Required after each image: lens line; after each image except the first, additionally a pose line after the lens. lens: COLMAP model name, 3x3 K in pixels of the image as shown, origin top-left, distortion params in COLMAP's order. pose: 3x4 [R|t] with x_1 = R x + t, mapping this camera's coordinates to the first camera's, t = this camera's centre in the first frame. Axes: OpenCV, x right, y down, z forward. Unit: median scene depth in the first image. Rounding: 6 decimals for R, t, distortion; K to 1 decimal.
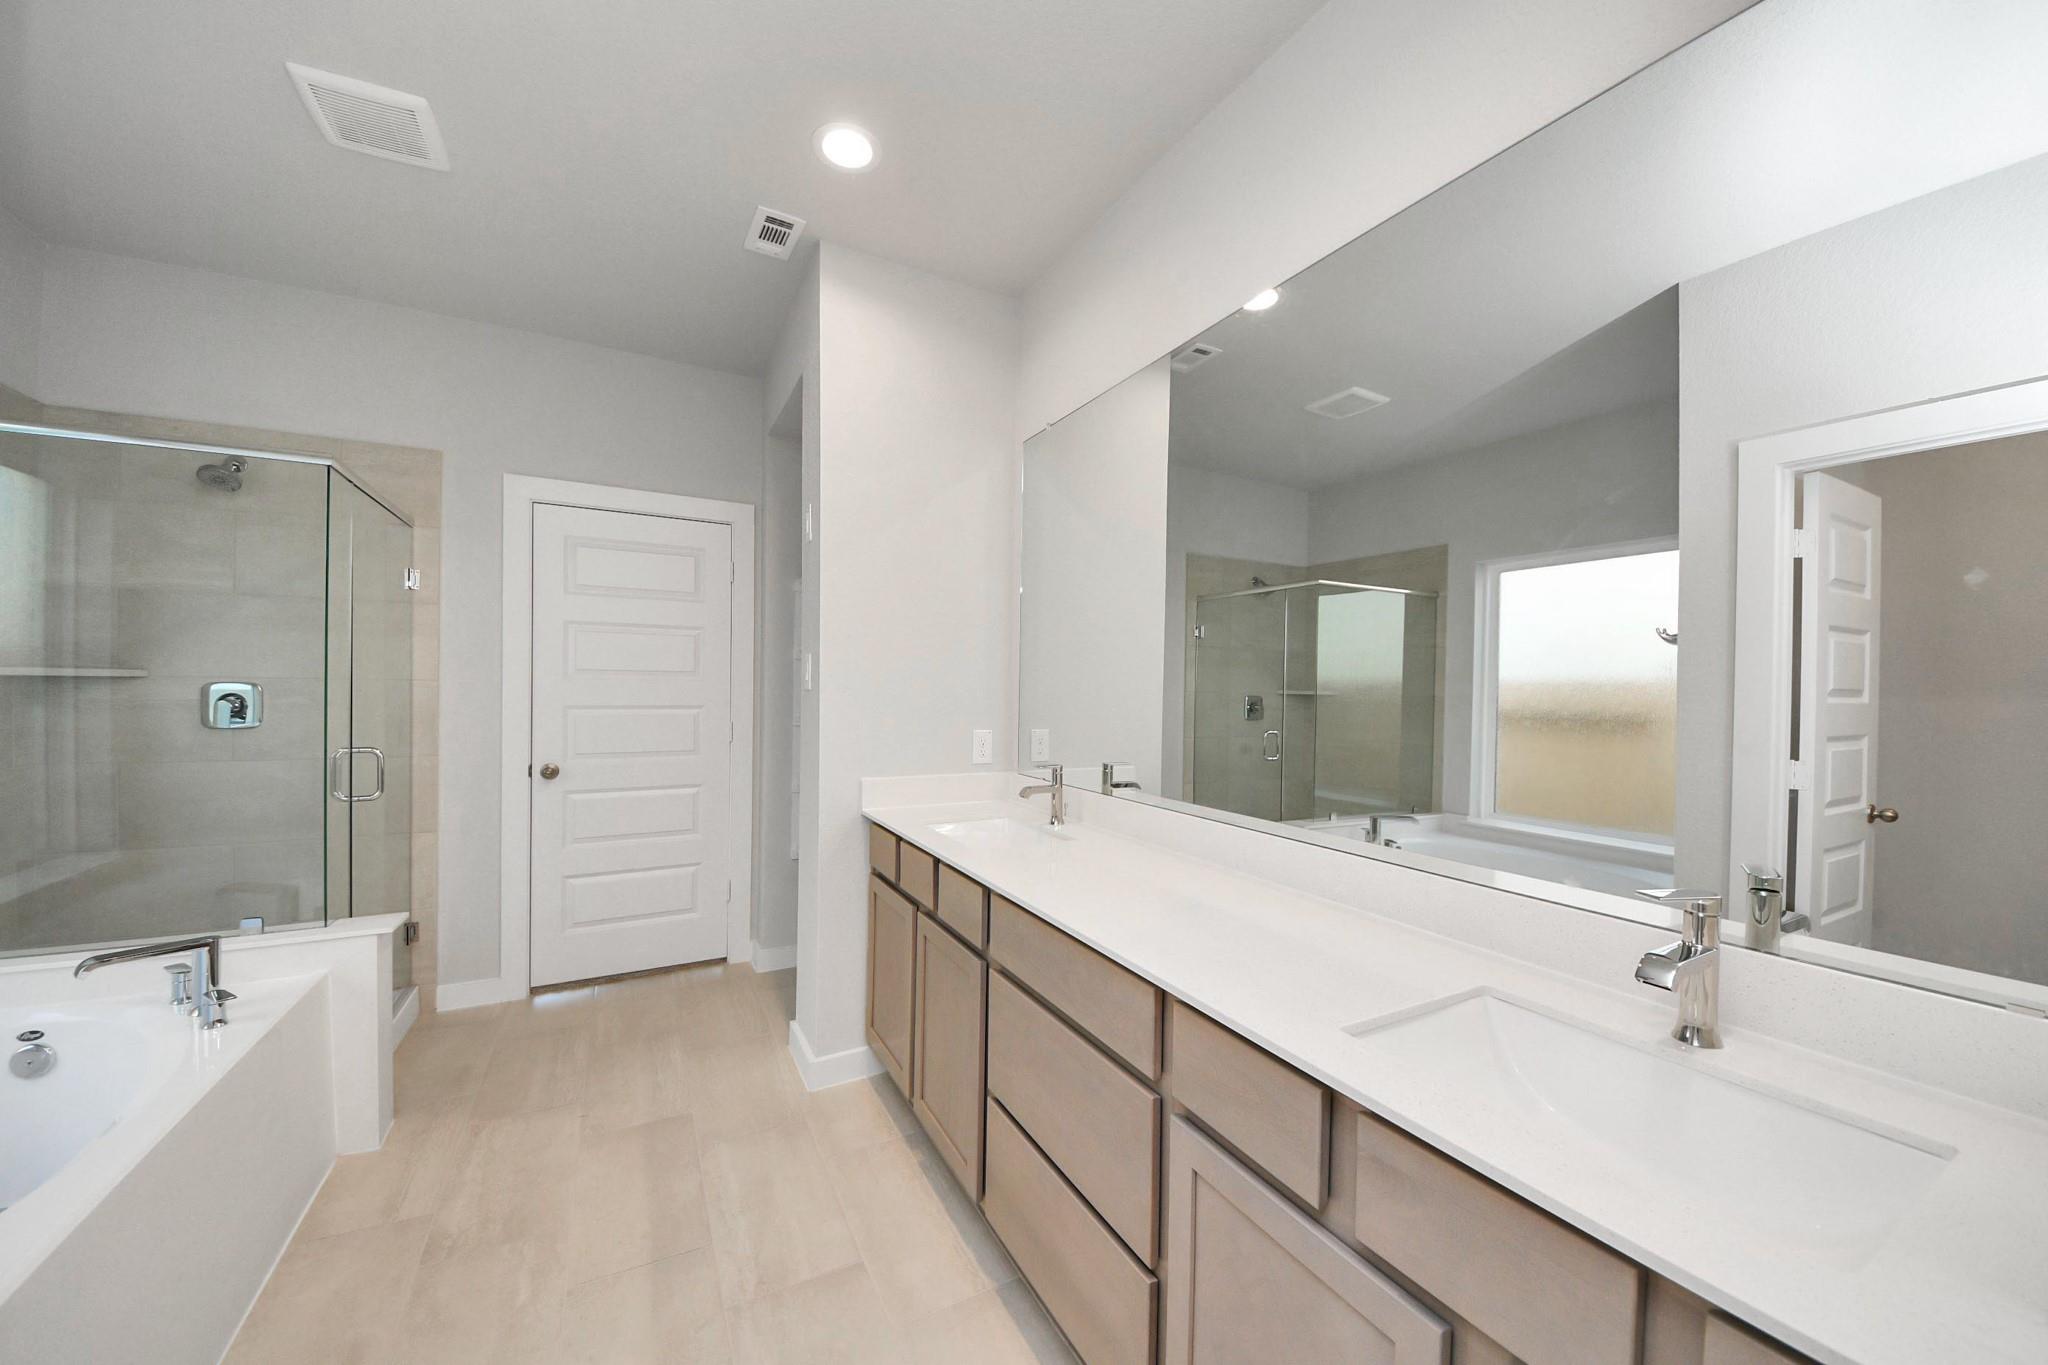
lens RADIAL K [[724.5, 0, 1019.6], [0, 724.5, 690.6], [0, 0, 1]] dist [0.012545, -0.000083]
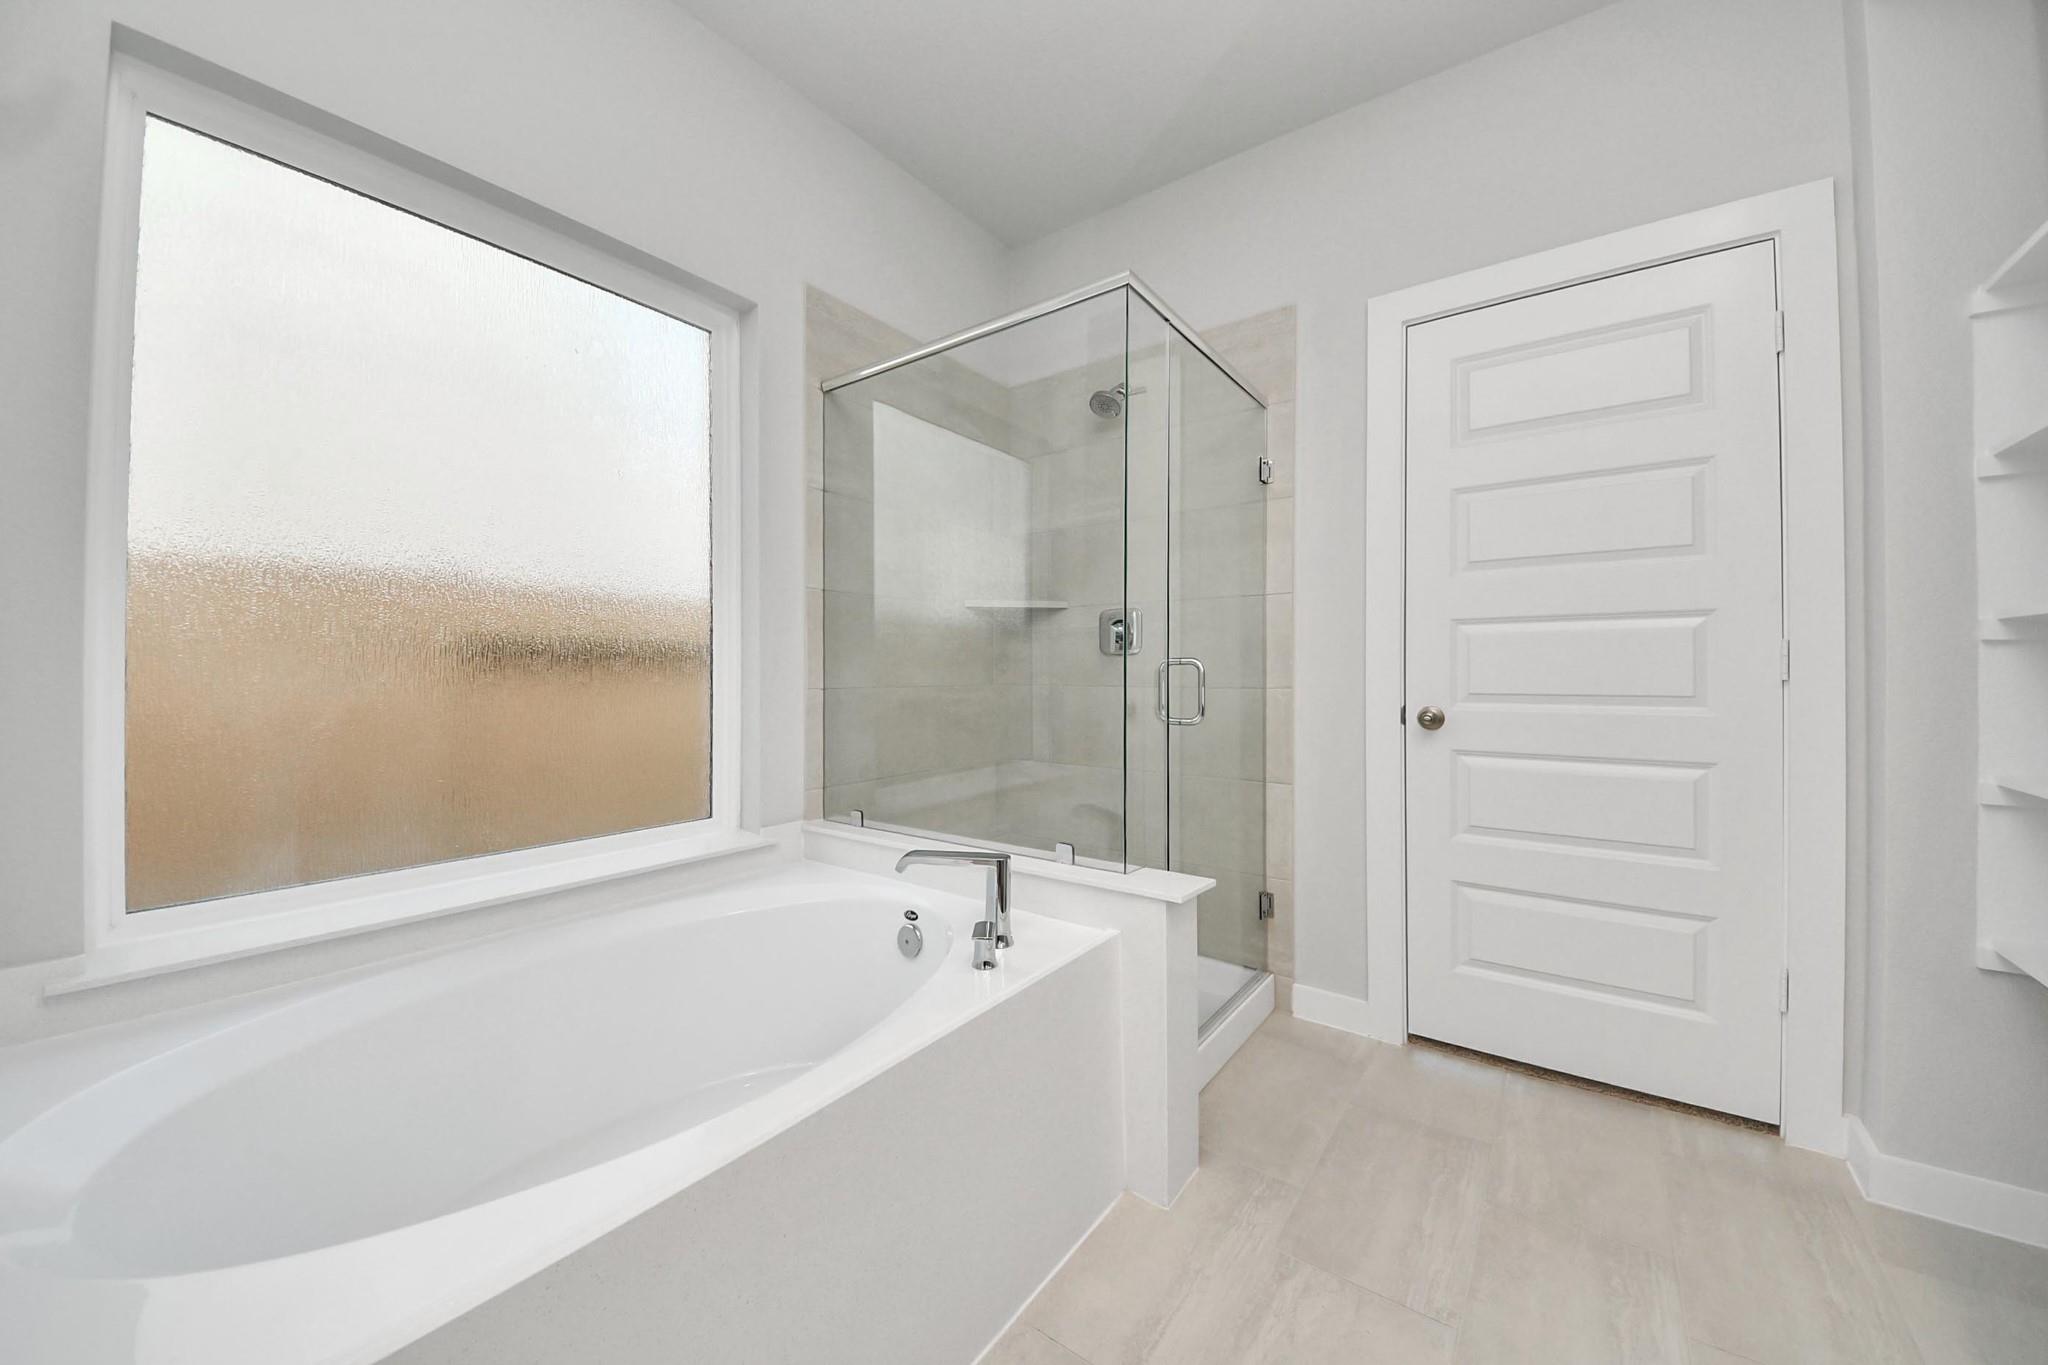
lens RADIAL K [[720.7, 0, 1016.4], [0, 720.7, 673.0], [0, 0, 1]] dist [0.010095, -0.011465]
pose [[0.404086, -0.016868, -0.914565, -0.207094], [0.003243, 0.999850, -0.017008, 0.086435], [0.914715, 0.003907, 0.404080, 0.416305]]
